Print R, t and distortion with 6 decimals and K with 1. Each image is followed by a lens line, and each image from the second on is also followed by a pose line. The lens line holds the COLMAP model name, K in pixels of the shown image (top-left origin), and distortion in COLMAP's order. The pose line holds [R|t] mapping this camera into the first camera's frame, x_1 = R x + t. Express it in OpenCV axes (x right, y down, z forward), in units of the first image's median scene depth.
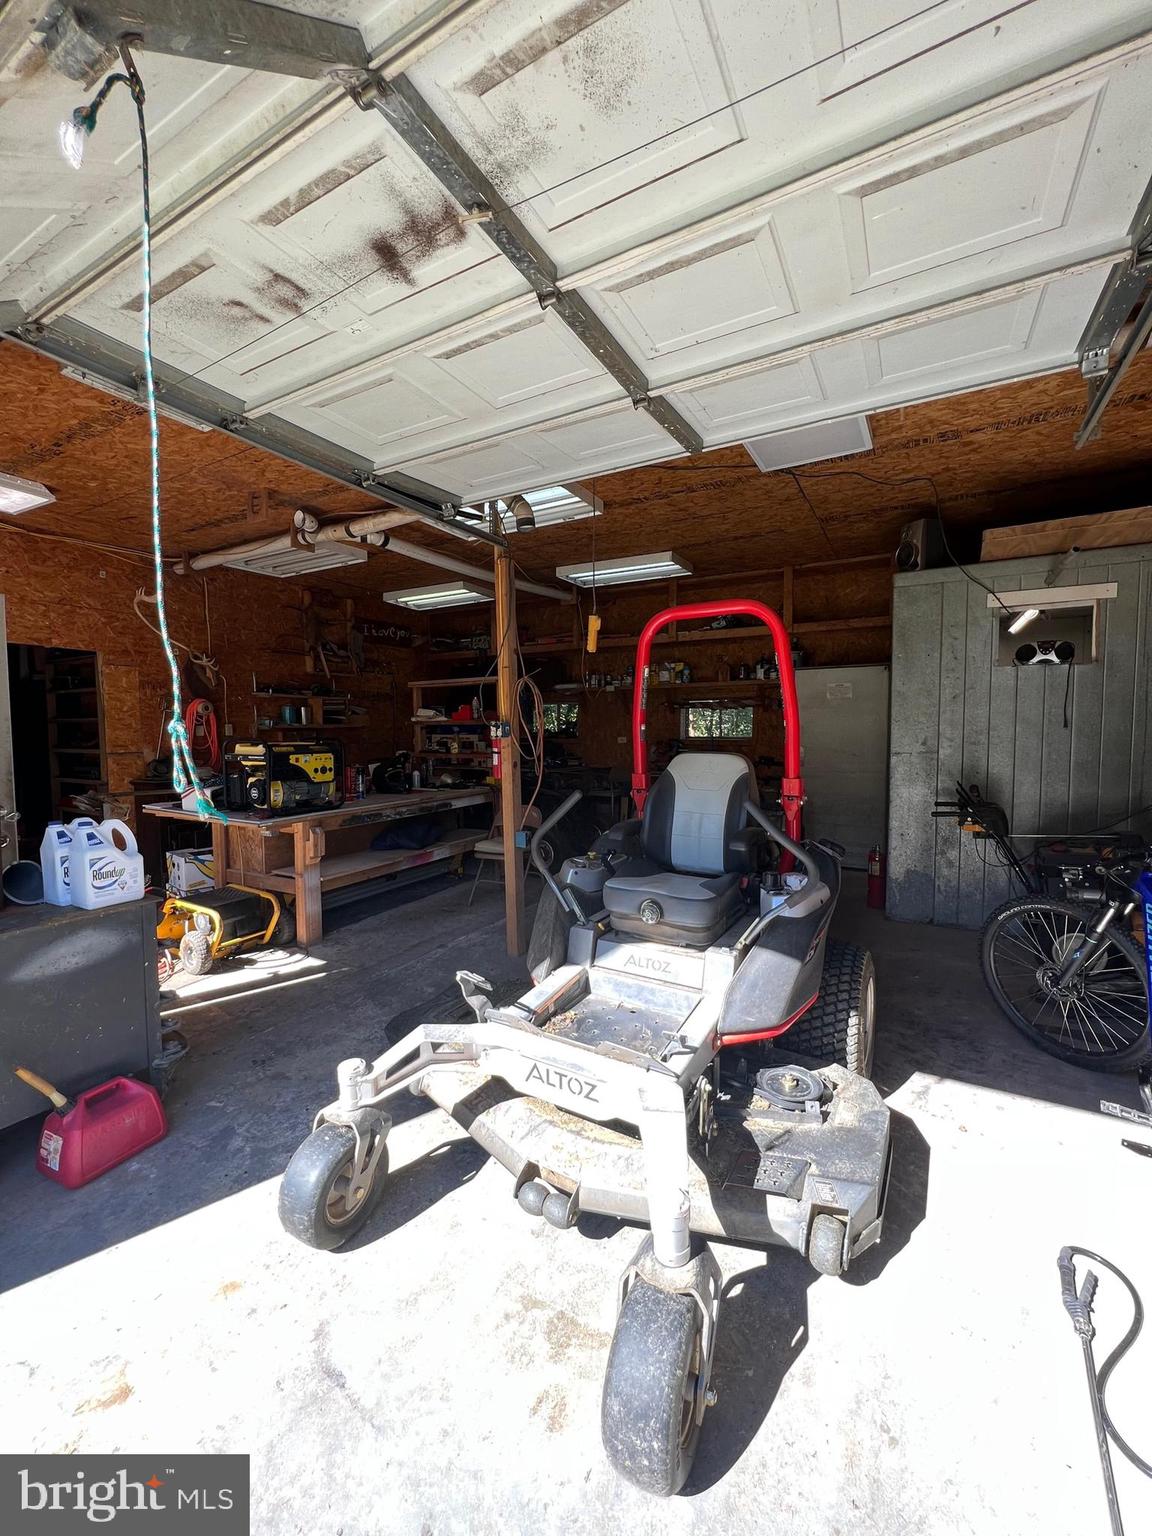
lens RADIAL K [[611.8, 0, 580.2], [0, 611.8, 768.1], [0, 0, 1]] dist [-0.003611, 0.002874]
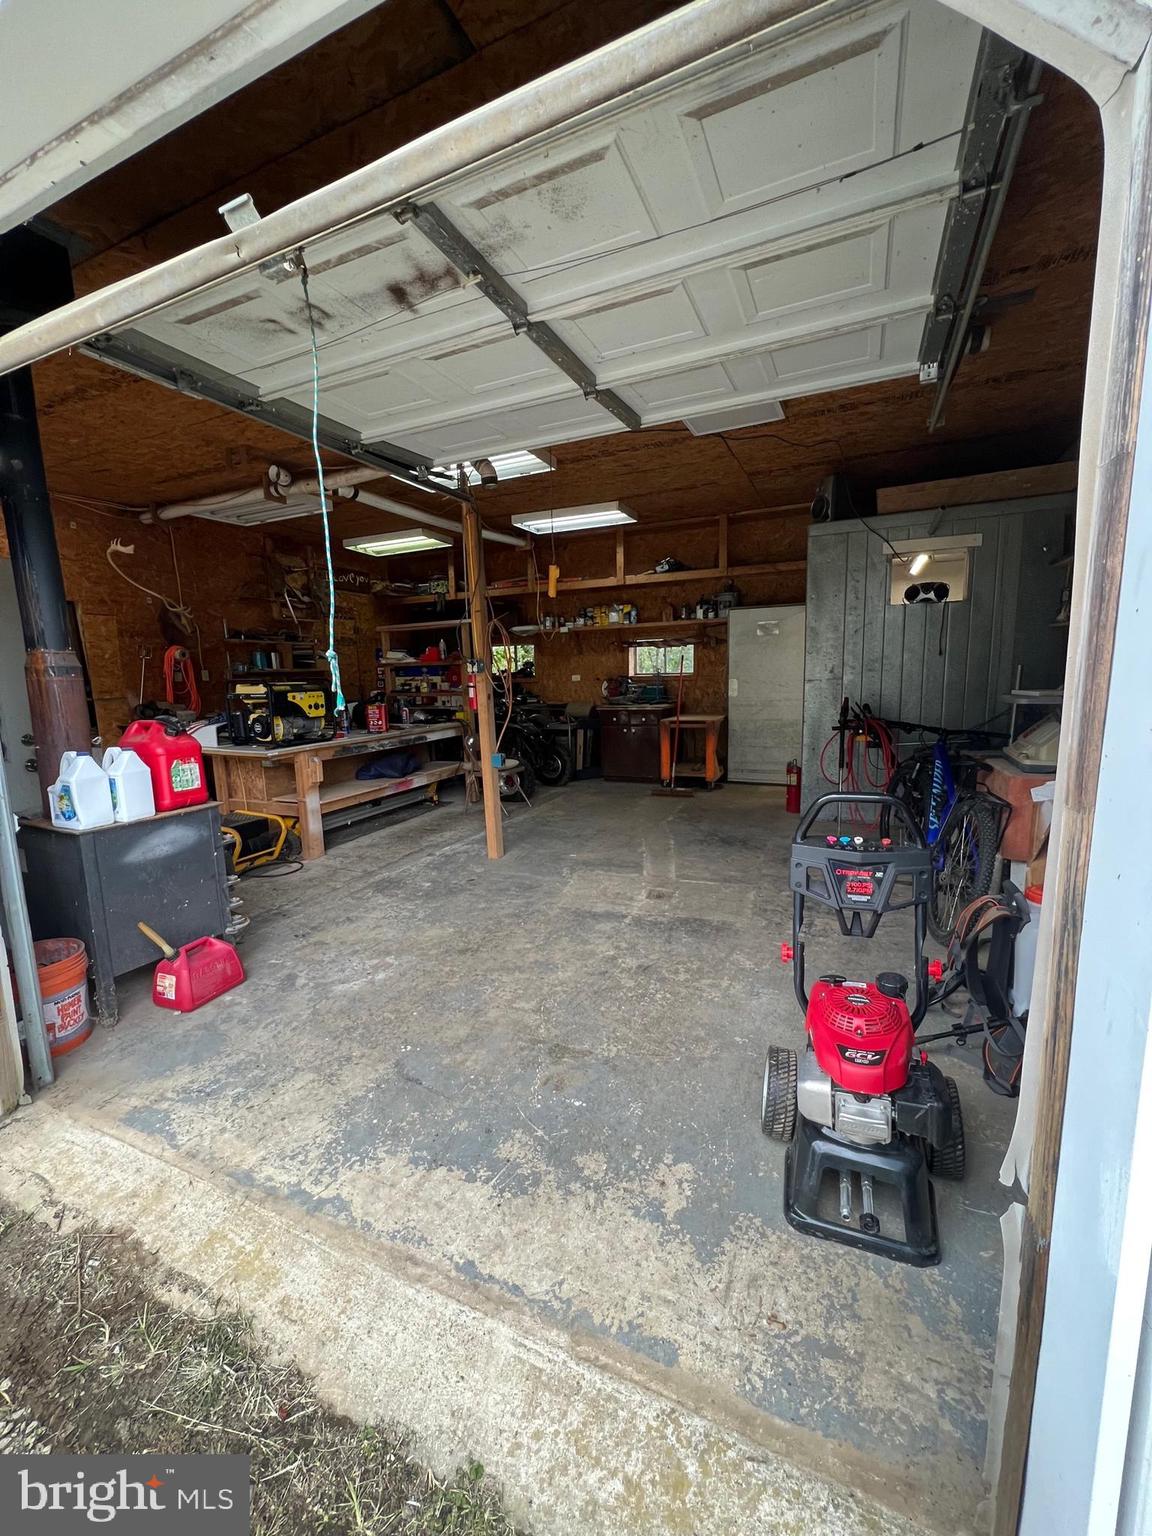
lens RADIAL K [[611.8, 0, 581.8], [0, 611.8, 768.9], [0, 0, 1]] dist [-0.003611, 0.002874]
pose [[0.996276, -0.034483, 0.079027, -0.025098], [0.027058, 0.995282, 0.093173, 0.026538], [-0.081867, -0.090688, 0.992509, -0.174083]]
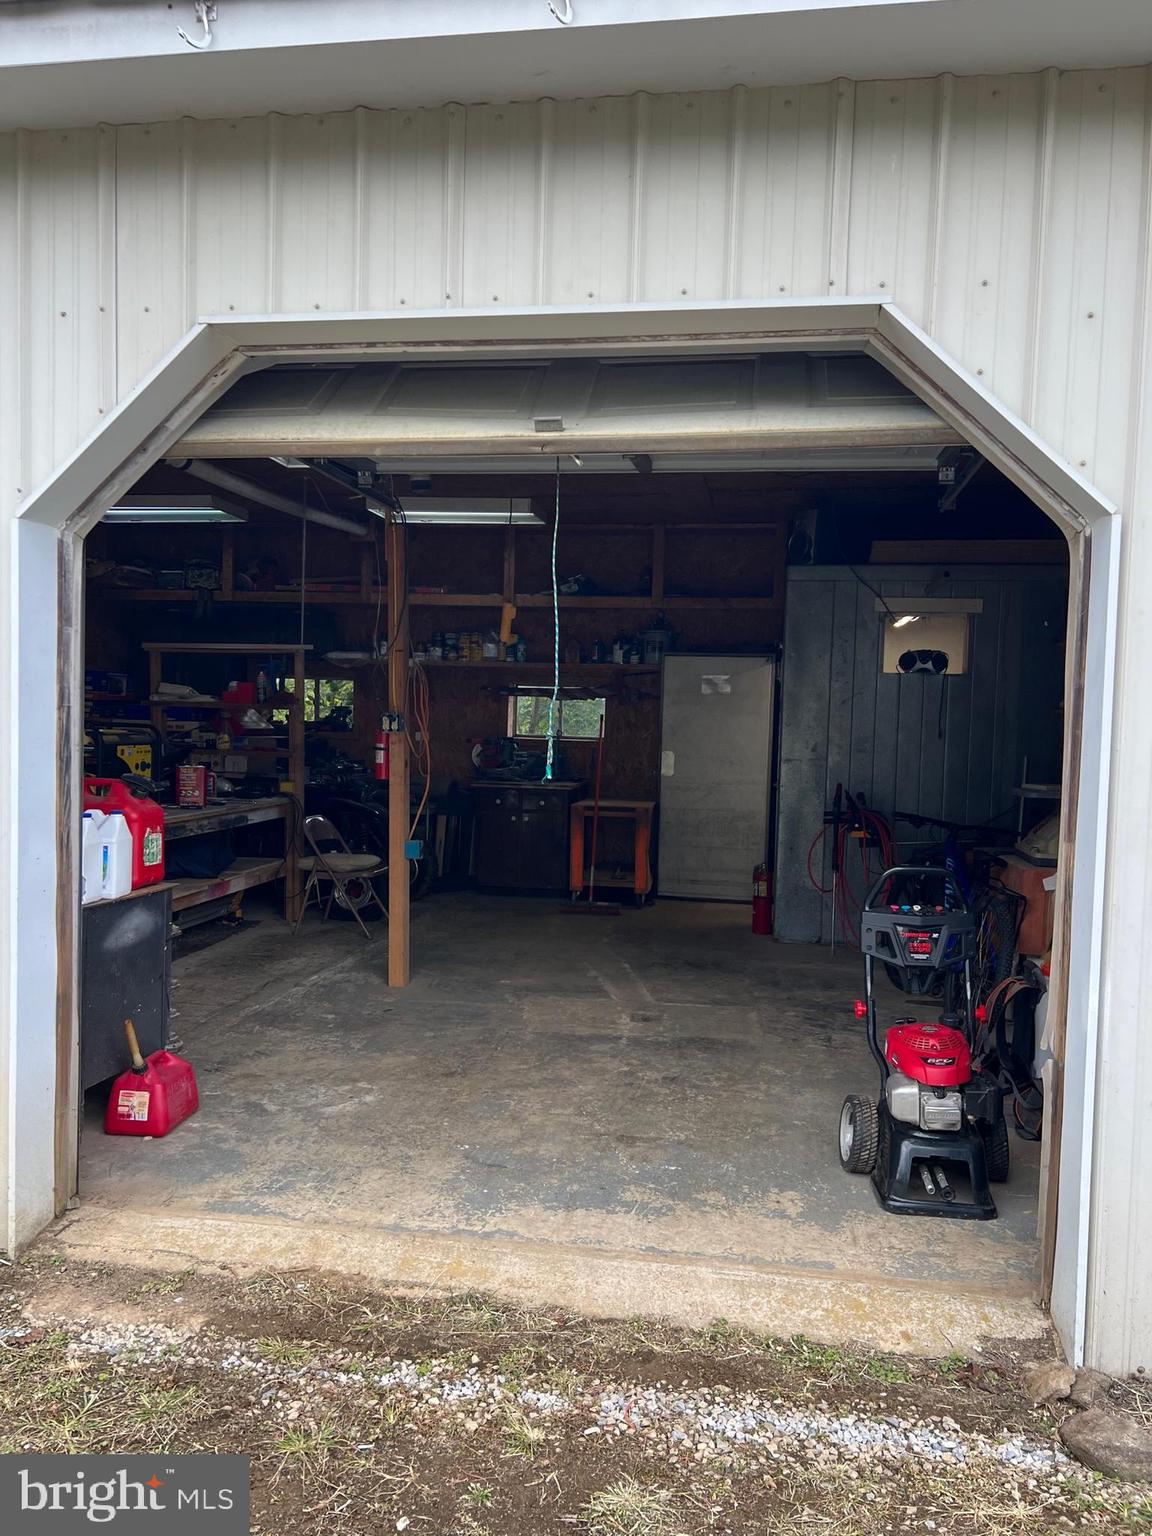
lens RADIAL K [[1162.3, 0, 586.6], [0, 1162.3, 791.0], [0, 0, 1]] dist [0.038806, -0.031828]
pose [[0.938798, 0.010782, 0.344298, -0.409664], [-0.011054, 0.999938, -0.001174, 0.030721], [-0.344290, -0.002704, 0.938860, -0.600062]]
